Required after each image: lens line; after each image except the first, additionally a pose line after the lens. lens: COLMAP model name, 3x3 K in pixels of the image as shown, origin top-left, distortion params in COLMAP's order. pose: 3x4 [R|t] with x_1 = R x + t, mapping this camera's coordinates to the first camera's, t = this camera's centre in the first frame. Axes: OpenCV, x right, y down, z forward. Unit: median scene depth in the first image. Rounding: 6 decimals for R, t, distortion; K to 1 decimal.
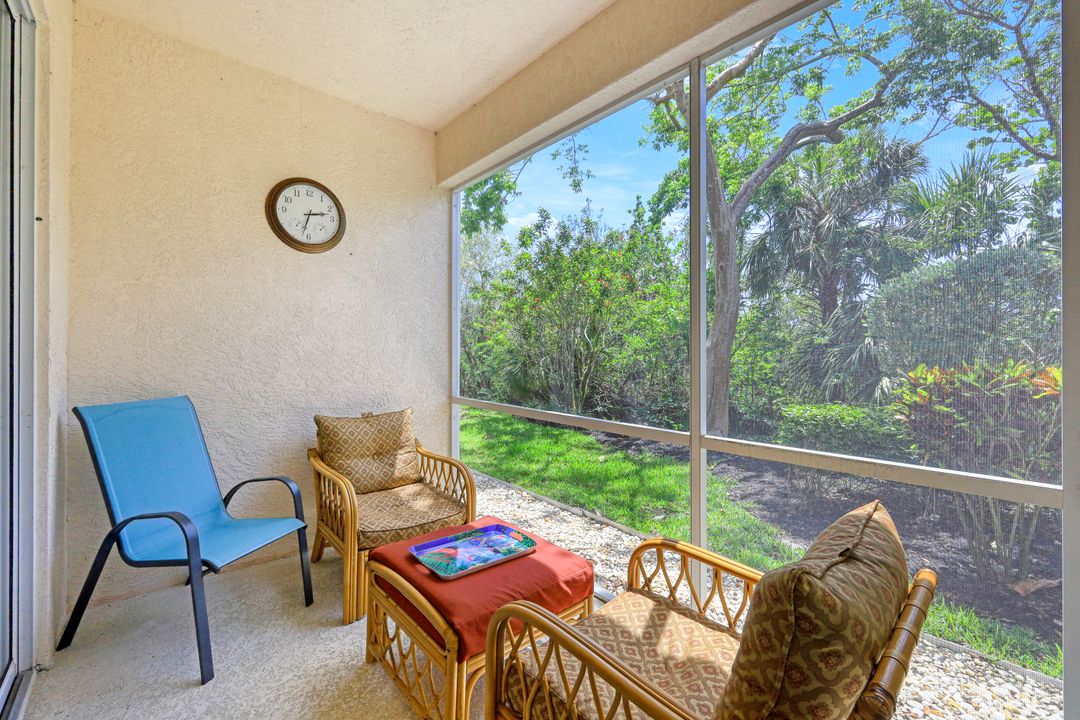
lens RADIAL K [[447.3, 0, 537.3], [0, 447.3, 354.0], [0, 0, 1]] dist [-0.002212, -0.000164]
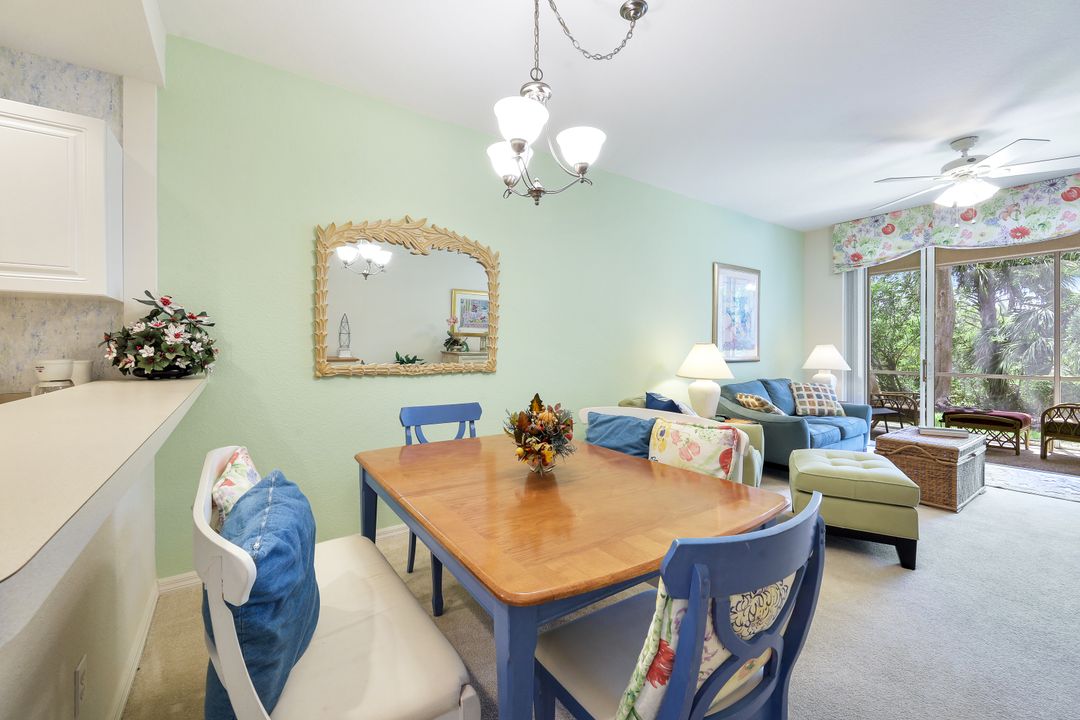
lens RADIAL K [[437.3, 0, 536.7], [0, 437.3, 351.4], [0, 0, 1]] dist [-0.000858, -0.000152]
pose [[0.991787, -0.006867, -0.127714, -1.779603], [0.007332, 0.999968, 0.003173, -0.015852], [0.127688, -0.004083, 0.991806, -1.530113]]
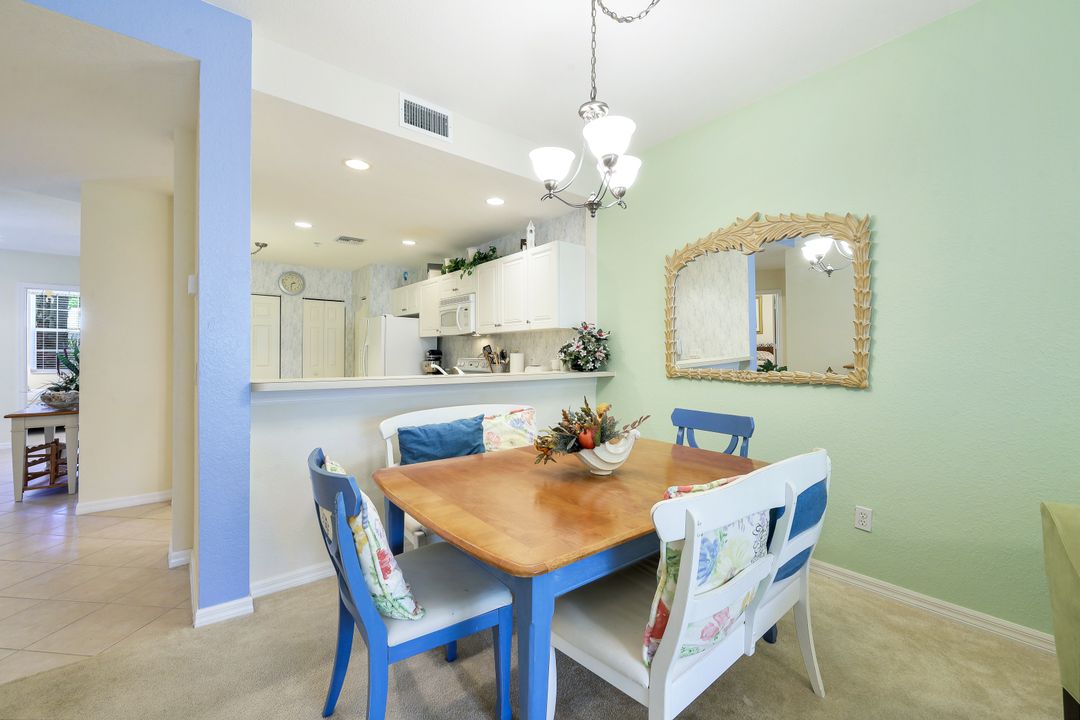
lens RADIAL K [[437.3, 0, 536.7], [0, 437.3, 351.4], [0, 0, 1]] dist [-0.000858, -0.000152]
pose [[-0.050023, -0.014692, -0.998640, -1.225273], [-0.005317, 0.999882, -0.014444, -0.011764], [0.998734, 0.004588, -0.050095, -0.984442]]
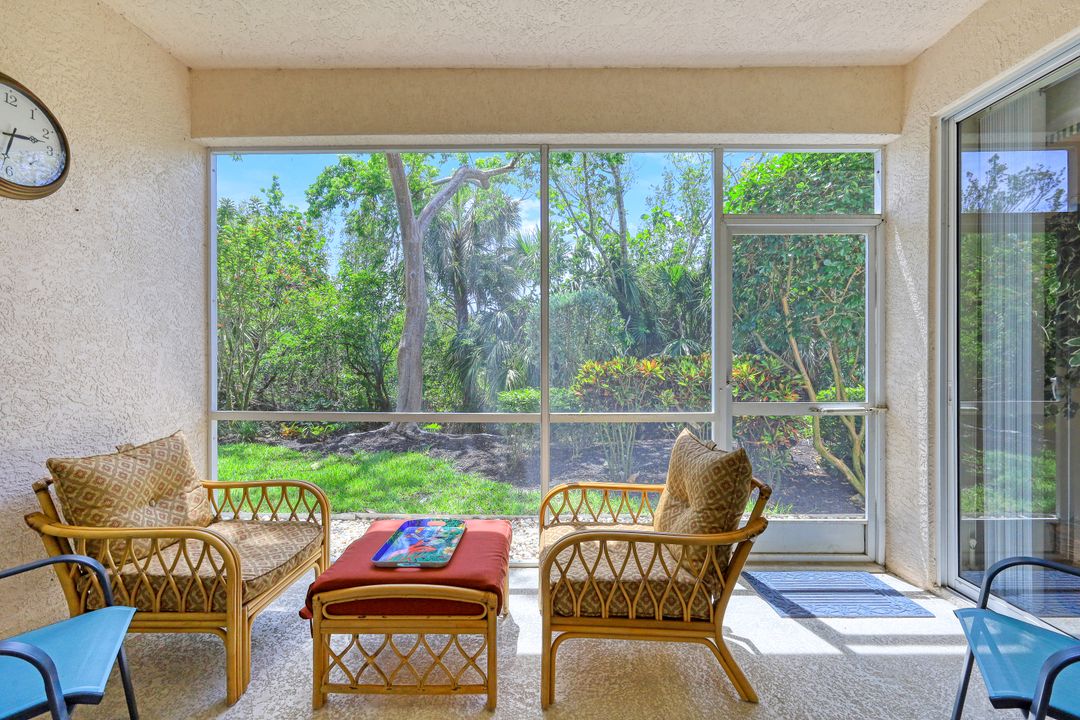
lens RADIAL K [[443.6, 0, 541.2], [0, 443.6, 355.2], [0, 0, 1]] dist [0.000377, -0.000312]
pose [[0.669126, -0.012412, 0.743045, -0.445149], [0.005728, 0.999917, 0.011545, -0.012344], [-0.743127, -0.003469, 0.669142, 0.050155]]
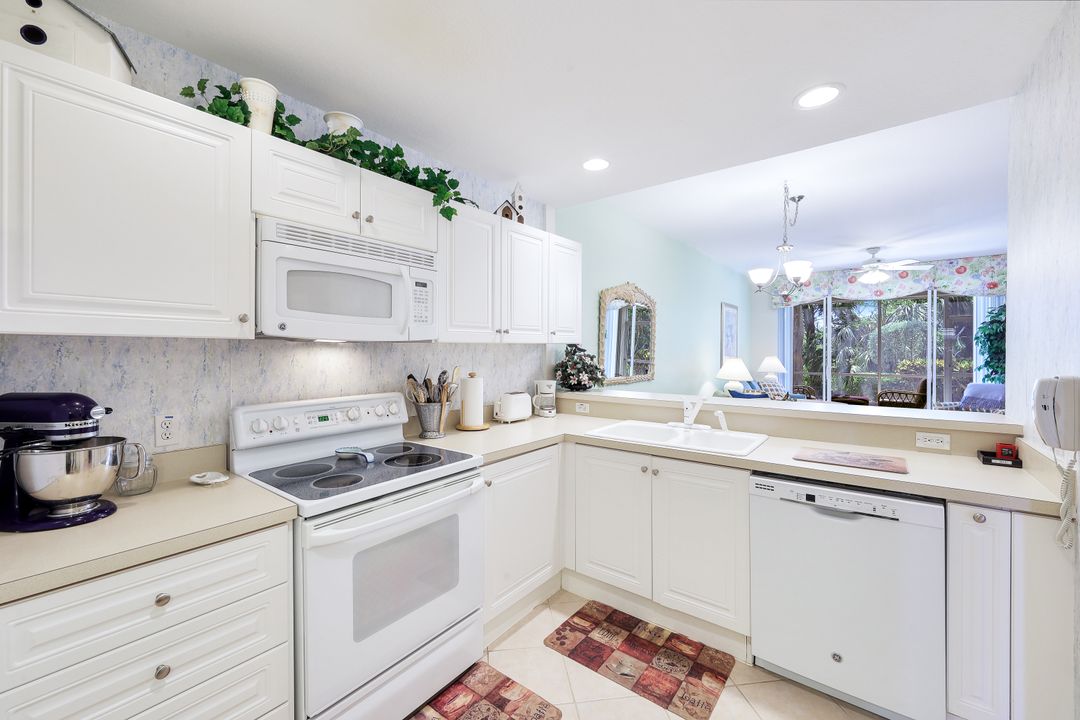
lens RADIAL K [[433.9, 0, 535.9], [0, 433.9, 352.2], [0, 0, 1]] dist [0.000362, -0.000145]
pose [[0.985696, -0.009943, 0.168241, -2.759373], [0.009105, 0.999942, 0.005749, -0.083072], [-0.168288, -0.004135, 0.985729, -2.036403]]
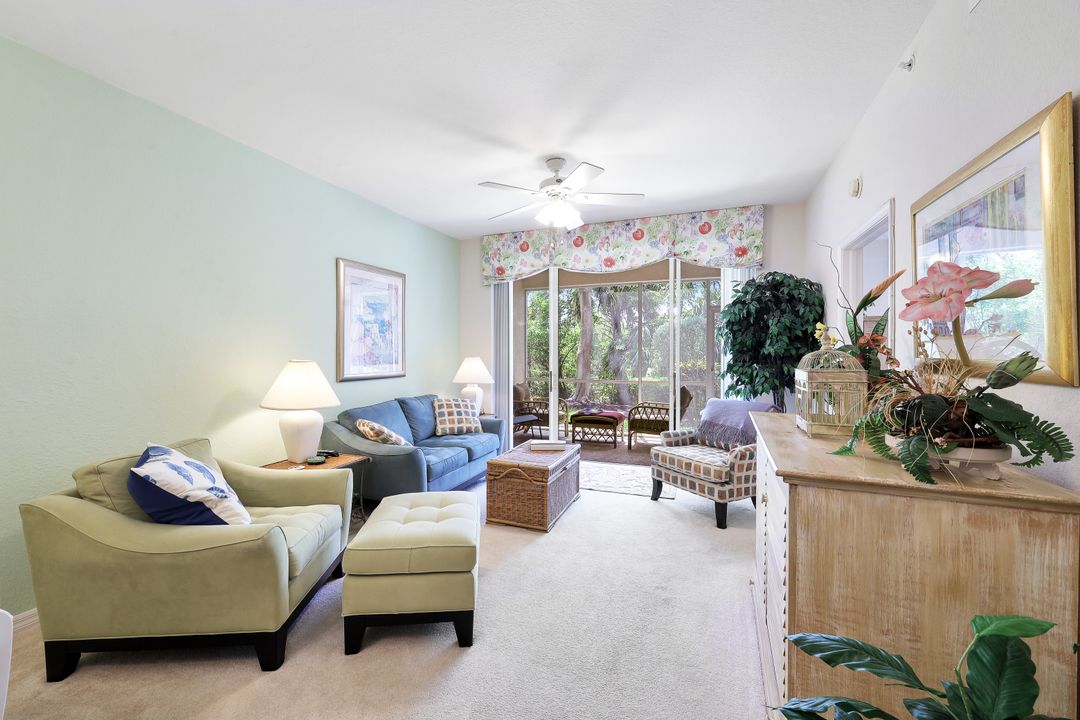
lens RADIAL K [[439.3, 0, 530.8], [0, 439.3, 356.5], [0, 0, 1]] dist [-0.000930, -0.000078]
pose [[0.896063, -0.010851, 0.443795, -1.399648], [0.006044, 0.999907, 0.012245, -0.052512], [-0.443886, -0.008290, 0.896045, -1.273337]]
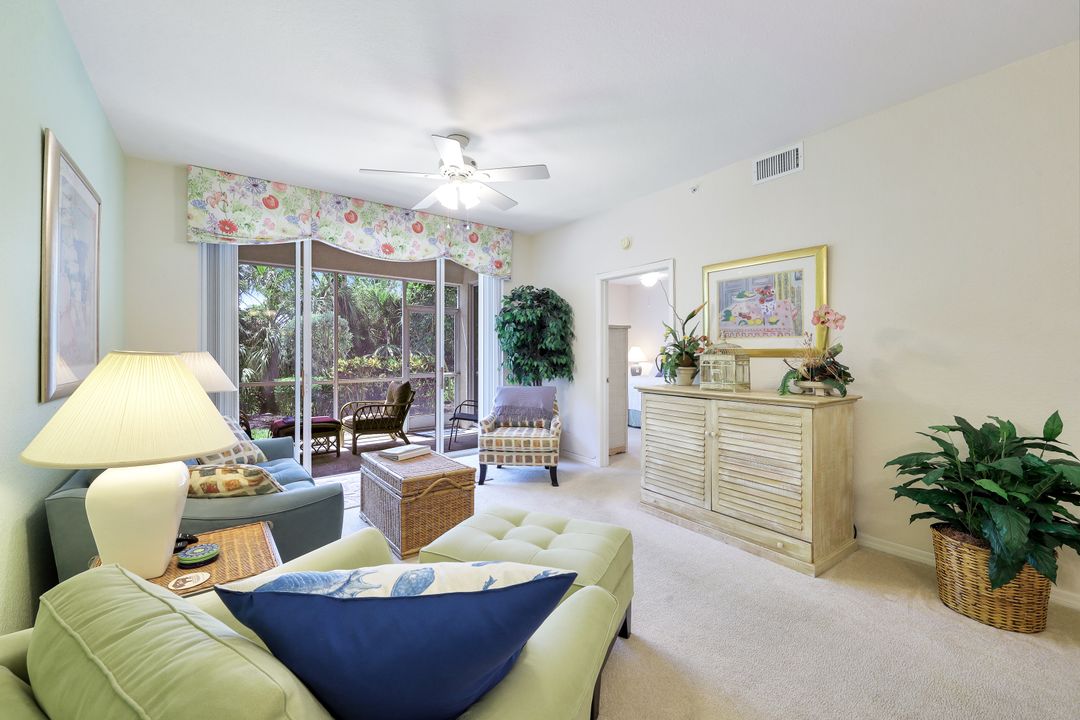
lens RADIAL K [[433.9, 0, 535.9], [0, 433.9, 352.2], [0, 0, 1]] dist [0.000362, -0.000145]
pose [[0.090471, -0.005080, 0.995886, -1.860577], [-0.001430, 0.999985, 0.005231, -0.035589], [-0.995898, -0.001898, 0.090463, -0.553827]]
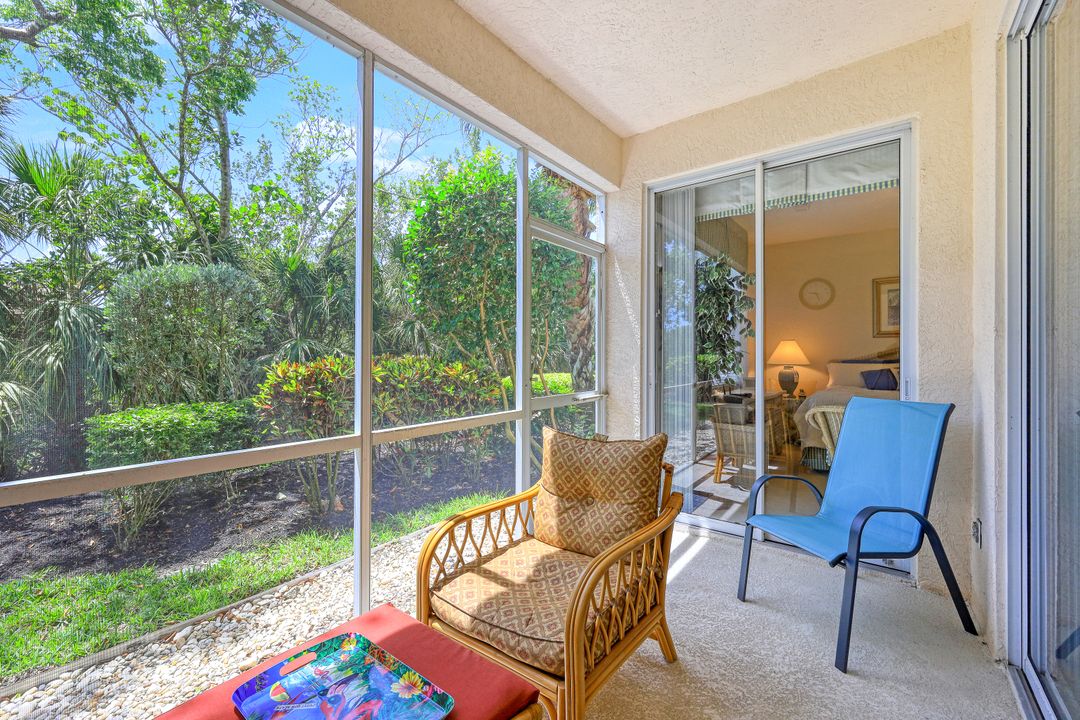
lens RADIAL K [[443.6, 0, 541.2], [0, 443.6, 355.2], [0, 0, 1]] dist [0.000377, -0.000312]
pose [[-0.178438, -0.005257, 0.983937, -0.435896], [-0.003492, 0.999983, 0.004709, 0.001774], [-0.983945, -0.002596, -0.178454, 0.514950]]
